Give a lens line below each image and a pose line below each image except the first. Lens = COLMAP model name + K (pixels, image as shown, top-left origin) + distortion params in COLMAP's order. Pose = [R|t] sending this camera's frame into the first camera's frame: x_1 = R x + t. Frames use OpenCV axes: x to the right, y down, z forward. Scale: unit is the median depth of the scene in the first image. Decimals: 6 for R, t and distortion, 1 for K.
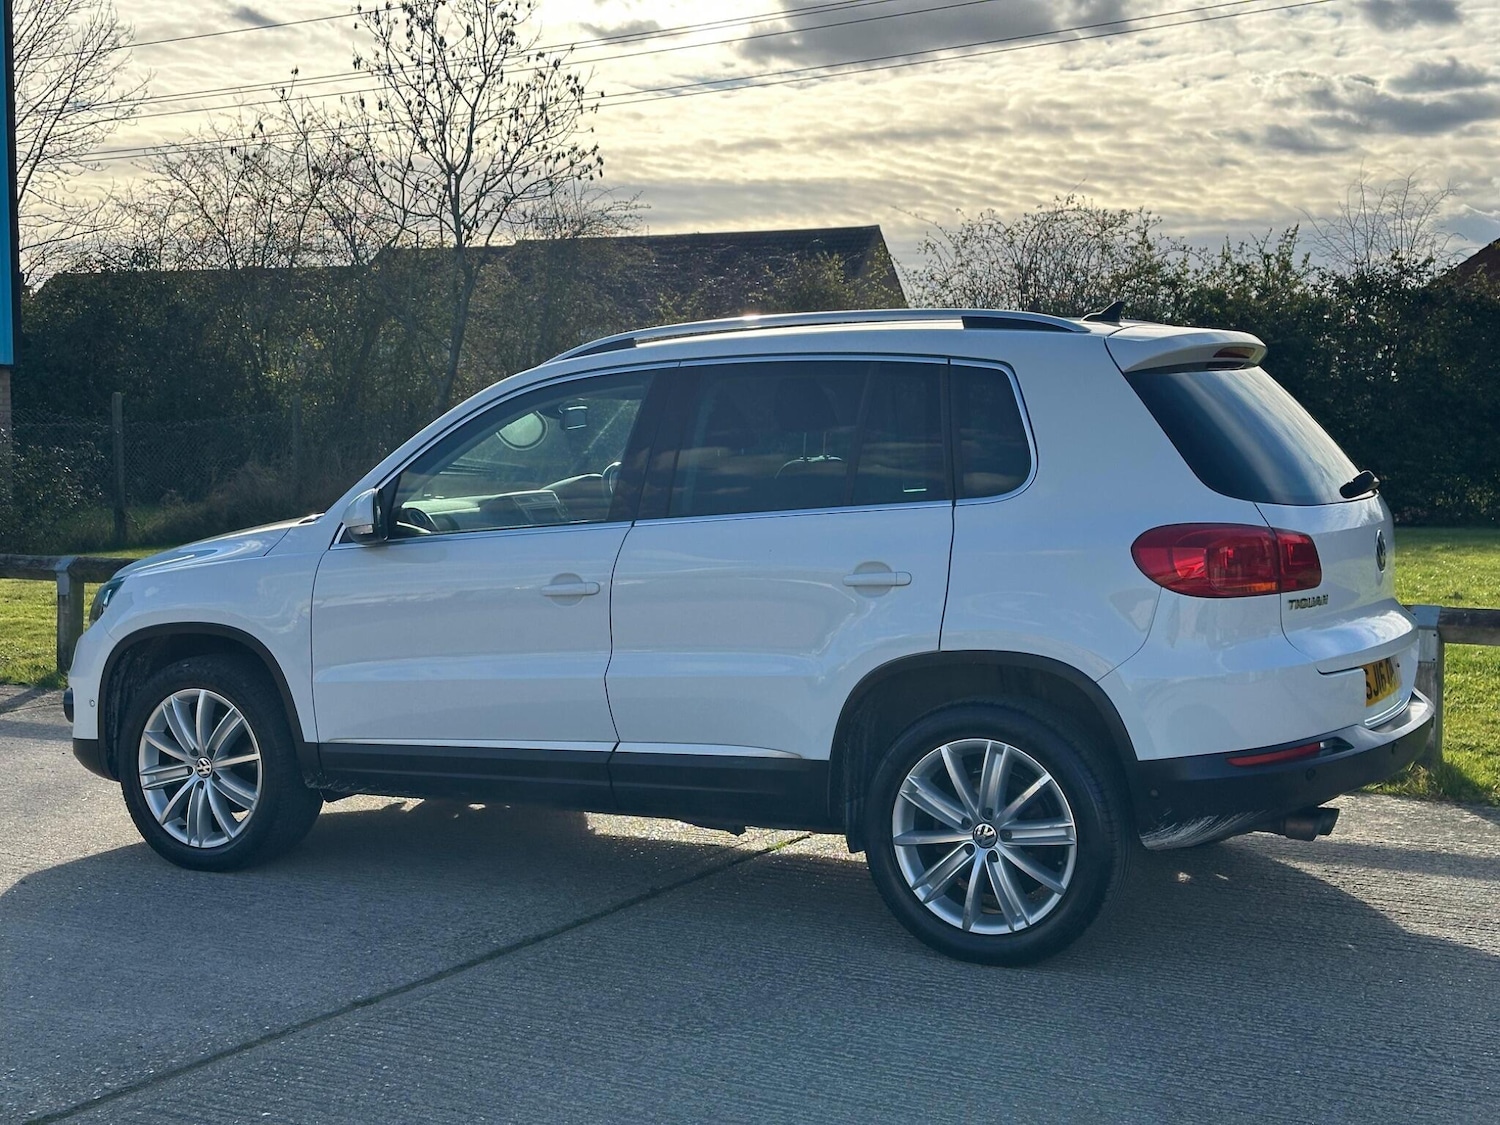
lens RADIAL K [[2085.5, 0, 741.2], [0, 2085.5, 587.2], [0, 0, 1]] dist [0.128688, 0.000000]
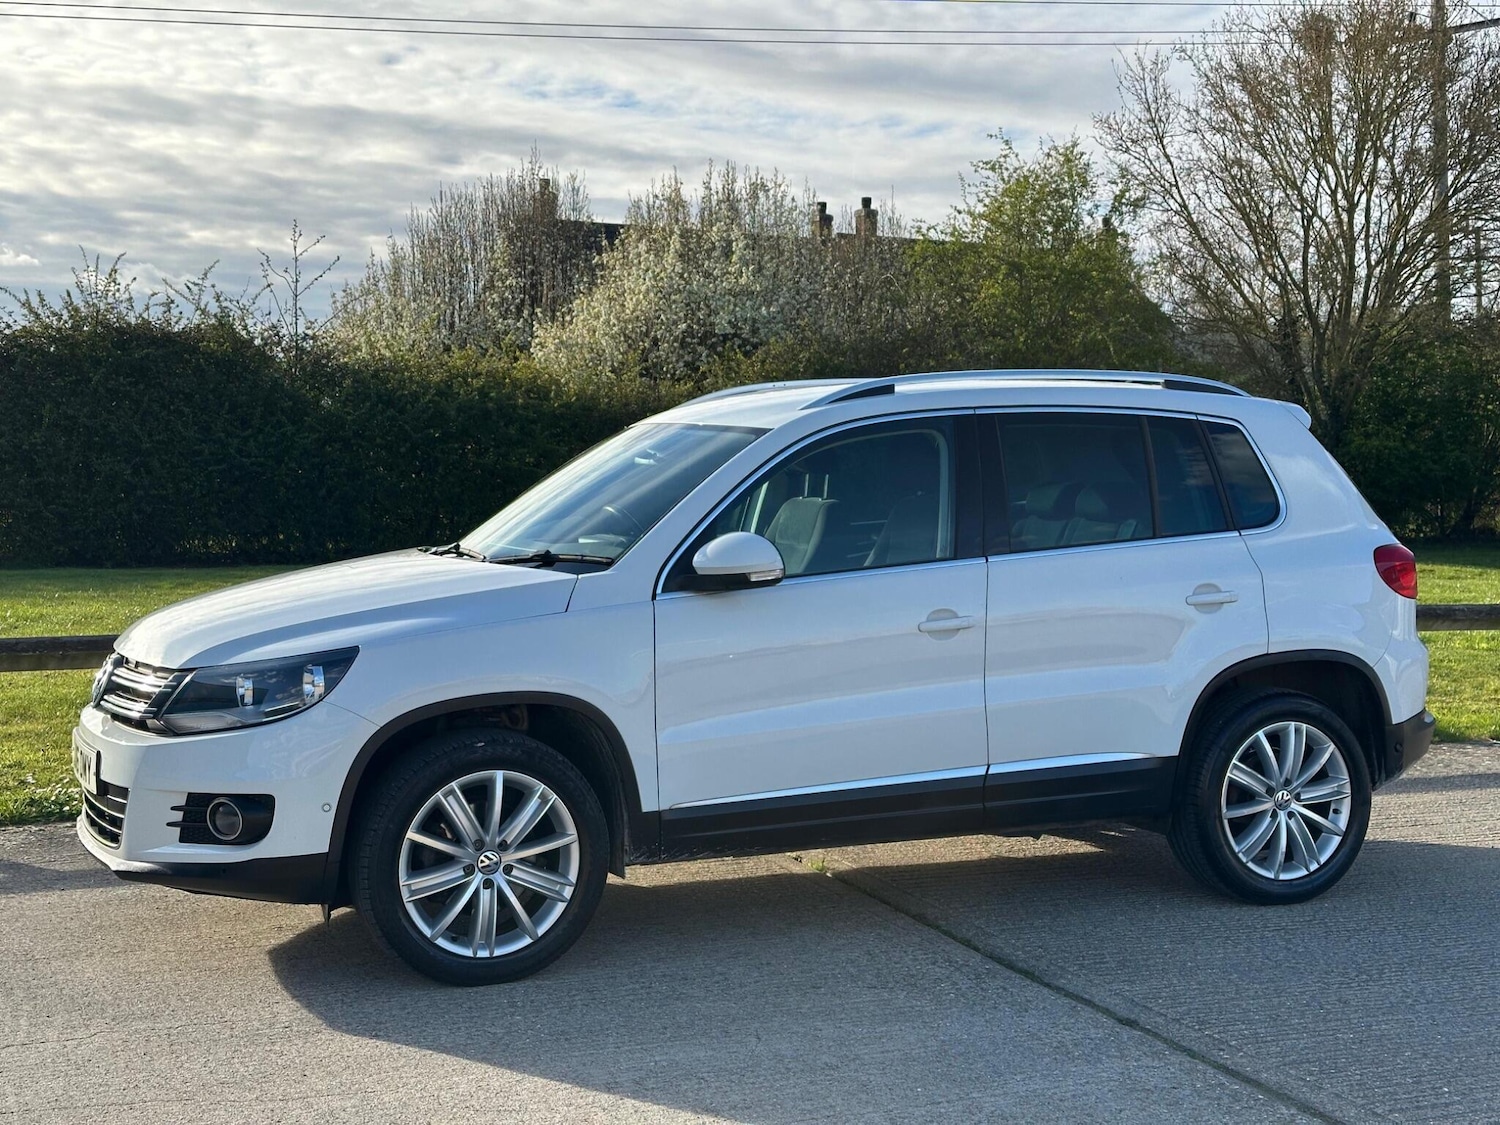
lens RADIAL K [[2085.5, 0, 740.8], [0, 2085.5, 557.9], [0, 0, 1]] dist [0.128688, 0.000000]
pose [[0.609714, -0.026345, 0.792183, -0.873428], [0.052952, 0.998569, -0.007546, -0.026797], [-0.790851, 0.046549, 0.610237, 0.394818]]
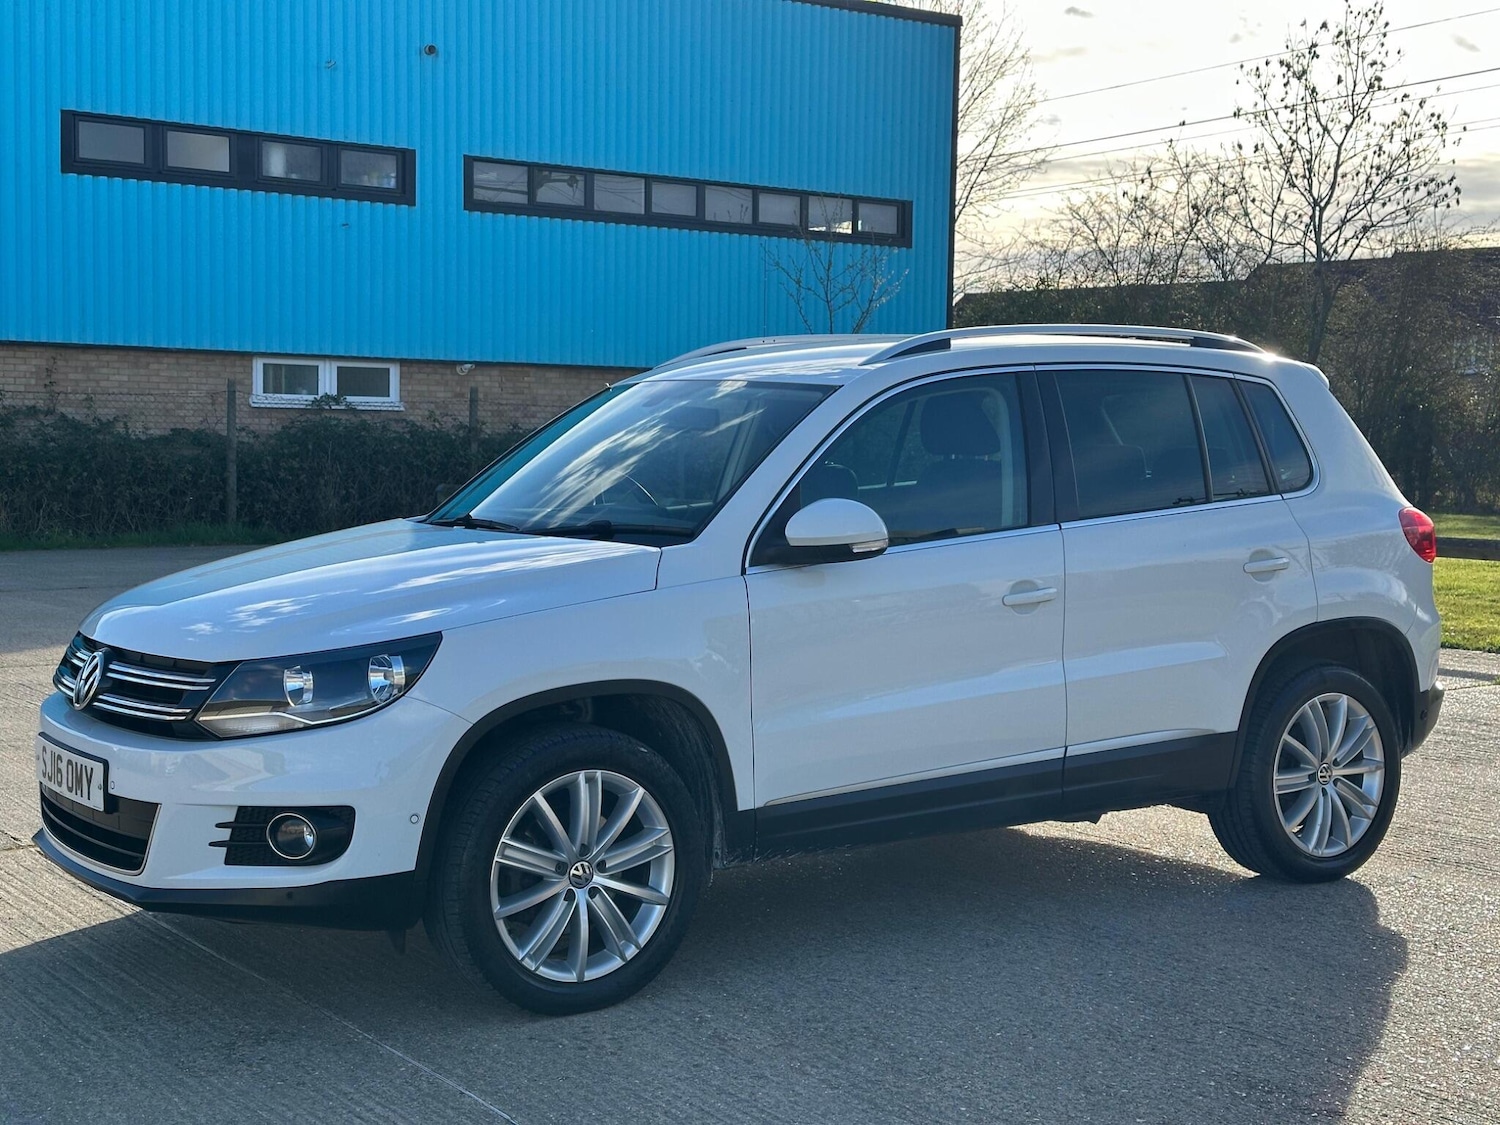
lens RADIAL K [[2085.5, 0, 725.0], [0, 2085.5, 532.1], [0, 0, 1]] dist [0.128688, 0.000000]
pose [[0.914379, 0.039129, -0.402963, 0.163239], [-0.051235, 0.998500, -0.019301, 0.060232], [0.401603, 0.038295, 0.915013, -0.673411]]
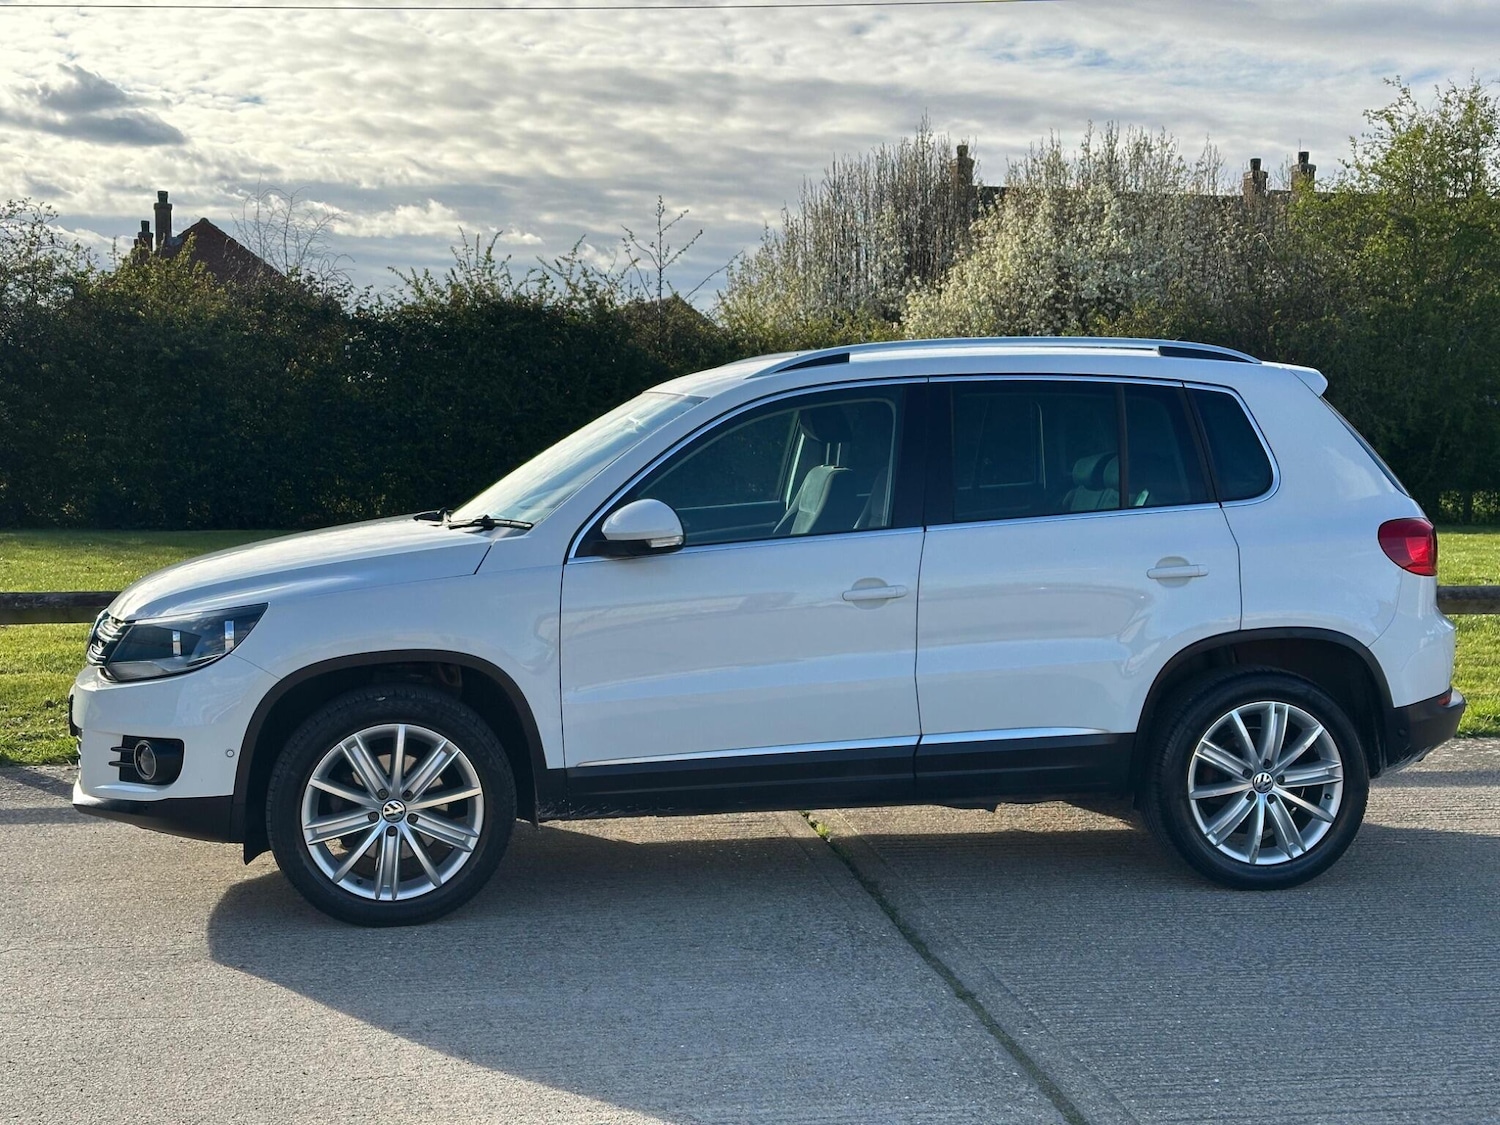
lens RADIAL K [[2085.5, 0, 753.2], [0, 2085.5, 566.8], [0, 0, 1]] dist [0.128688, 0.000000]
pose [[0.768882, -0.031199, 0.638629, -0.713511], [0.038661, 0.999250, 0.002271, -0.015302], [-0.638221, 0.022944, 0.769511, 0.209346]]
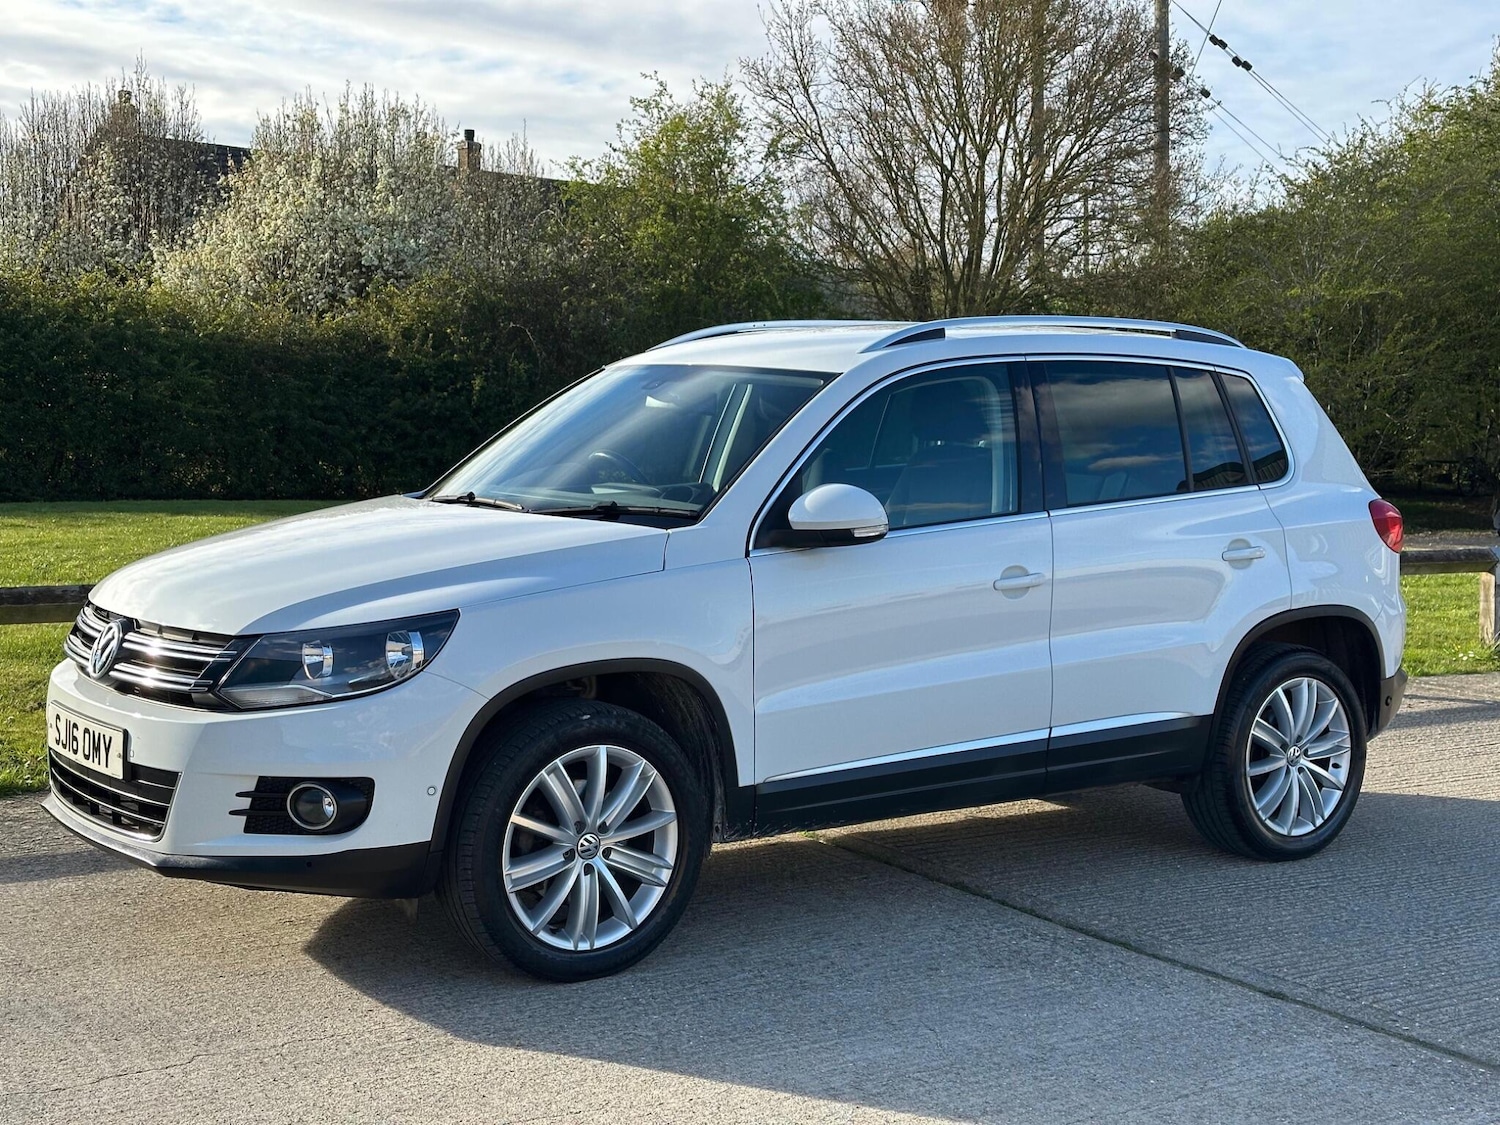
lens RADIAL K [[2085.5, 0, 742.9], [0, 2085.5, 547.2], [0, 0, 1]] dist [0.128688, 0.000000]
pose [[0.425557, -0.043471, 0.903887, -0.933355], [0.045882, 0.998597, 0.026425, -0.043003], [-0.903768, 0.030227, 0.426955, 0.619832]]
